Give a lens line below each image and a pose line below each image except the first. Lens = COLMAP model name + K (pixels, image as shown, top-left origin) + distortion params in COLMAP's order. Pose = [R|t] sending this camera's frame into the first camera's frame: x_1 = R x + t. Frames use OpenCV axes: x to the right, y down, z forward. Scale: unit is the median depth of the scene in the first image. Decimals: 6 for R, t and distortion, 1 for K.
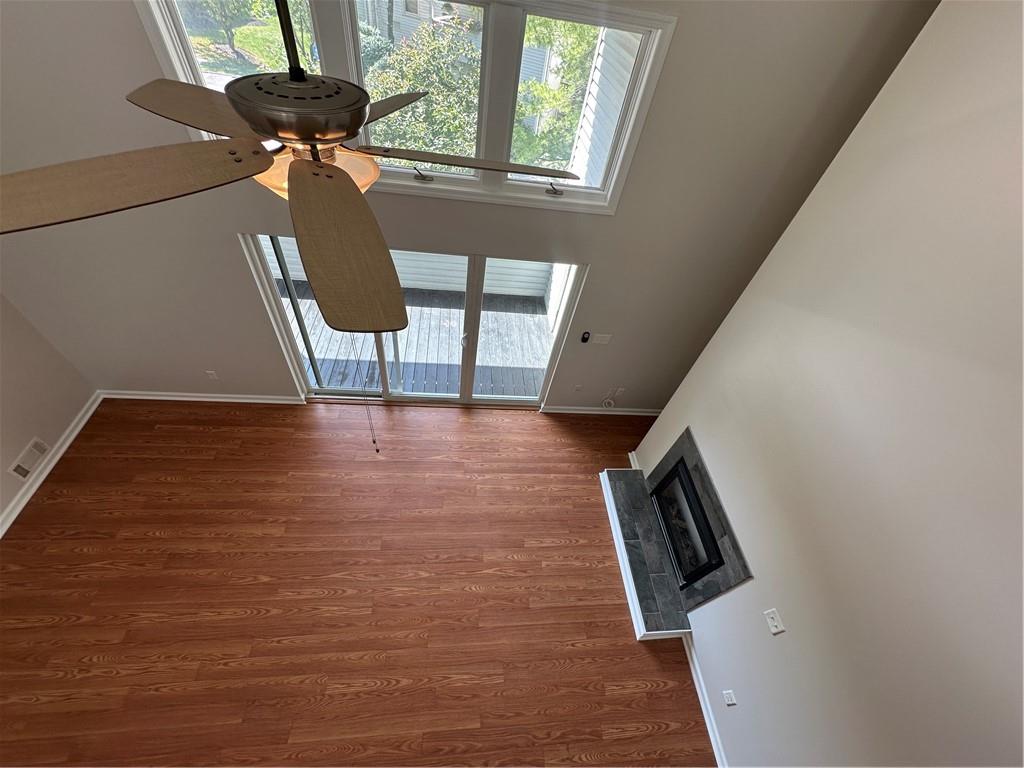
lens RADIAL K [[408.9, 0, 512.3], [0, 408.9, 386.0], [0, 0, 1]] dist [-0.003275, 0.001013]
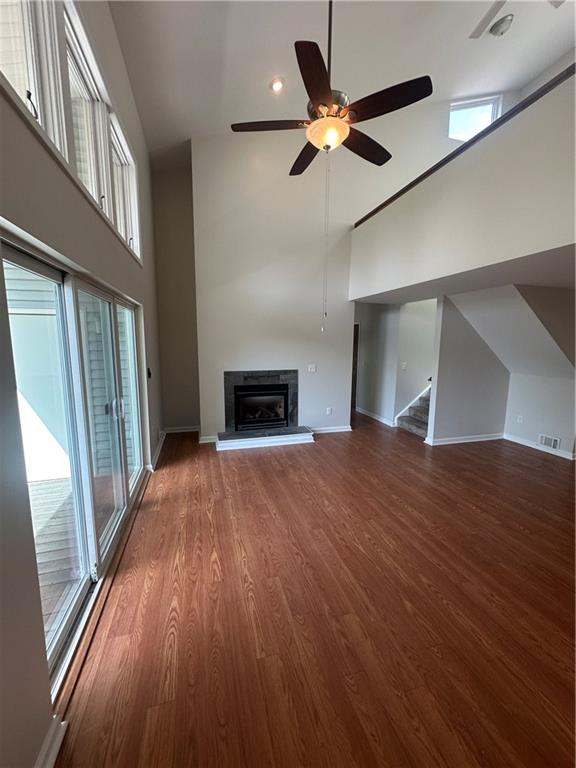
lens RADIAL K [[306.7, 0, 289.2], [0, 306.7, 383.8], [0, 0, 1]] dist [-0.003275, 0.001013]
pose [[-0.218363, -0.268619, 0.938169, -0.959010], [0.712494, 0.613044, 0.341364, -0.132383], [-0.666836, 0.742981, 0.057523, 0.787016]]
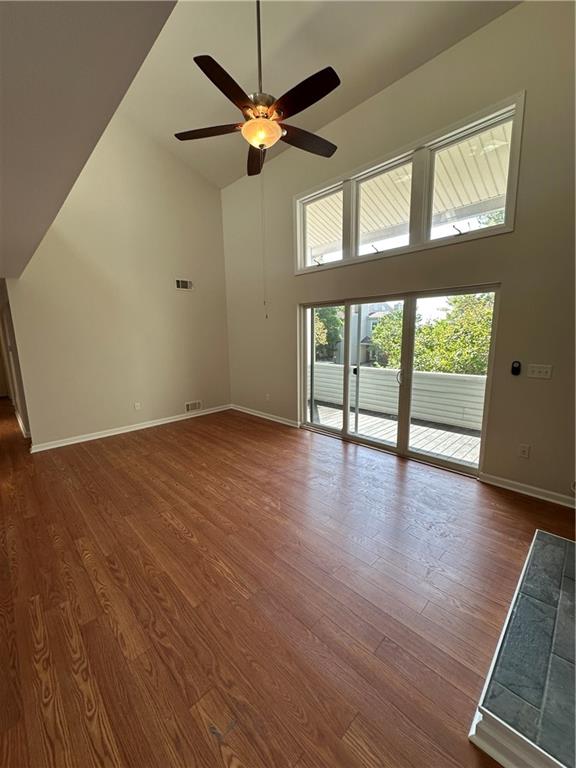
lens RADIAL K [[306.7, 0, 289.0], [0, 306.7, 384.2], [0, 0, 1]] dist [-0.003275, 0.001013]
pose [[0.643721, -0.017982, -0.765049, 0.447686], [-0.505425, 0.740663, -0.442679, 0.578198], [0.574603, 0.671637, 0.467692, 0.442574]]
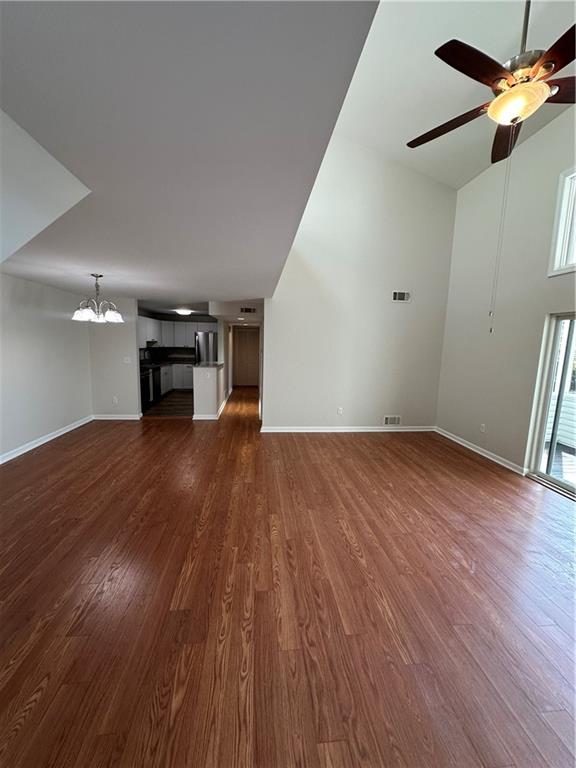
lens RADIAL K [[306.7, 0, 289.1], [0, 306.7, 383.5], [0, 0, 1]] dist [-0.003275, 0.001013]
pose [[0.043176, -0.001425, -0.999066, 0.425152], [-0.771344, 0.635497, -0.034241, 0.542174], [0.634953, 0.772102, 0.026340, 0.466268]]
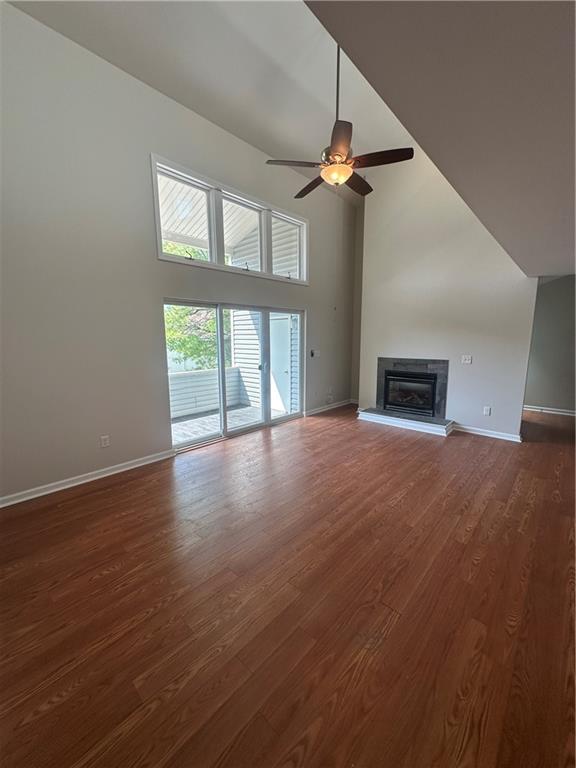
lens RADIAL K [[306.7, 0, 288.9], [0, 306.7, 383.9], [0, 0, 1]] dist [-0.003275, 0.001013]
pose [[0.715439, -0.242017, 0.655419, -1.048879], [0.589408, 0.712782, -0.380185, 0.557588], [-0.375160, 0.658309, 0.652599, 0.205199]]
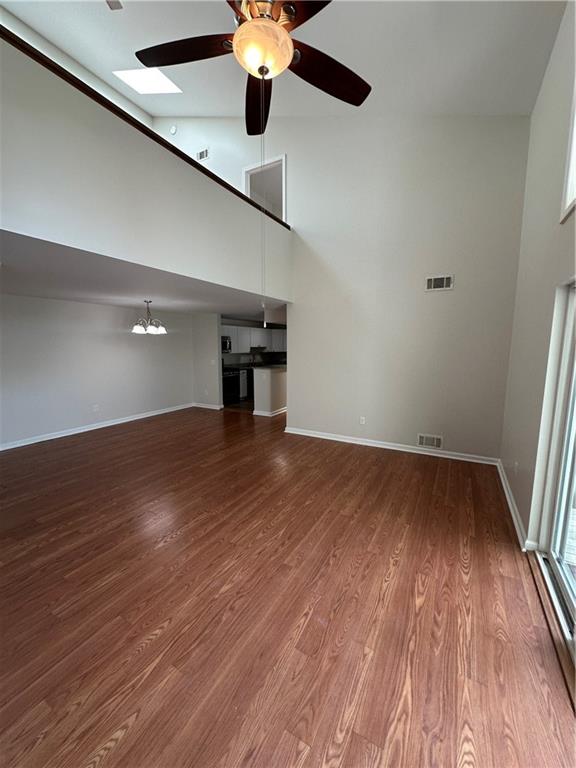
lens RADIAL K [[306.7, 0, 289.5], [0, 306.7, 383.6], [0, 0, 1]] dist [-0.003275, 0.001013]
pose [[-0.535352, -0.031311, -0.844049, 0.223582], [-0.687729, 0.596292, 0.414083, -0.093185], [0.490334, 0.802157, -0.340760, 0.973660]]
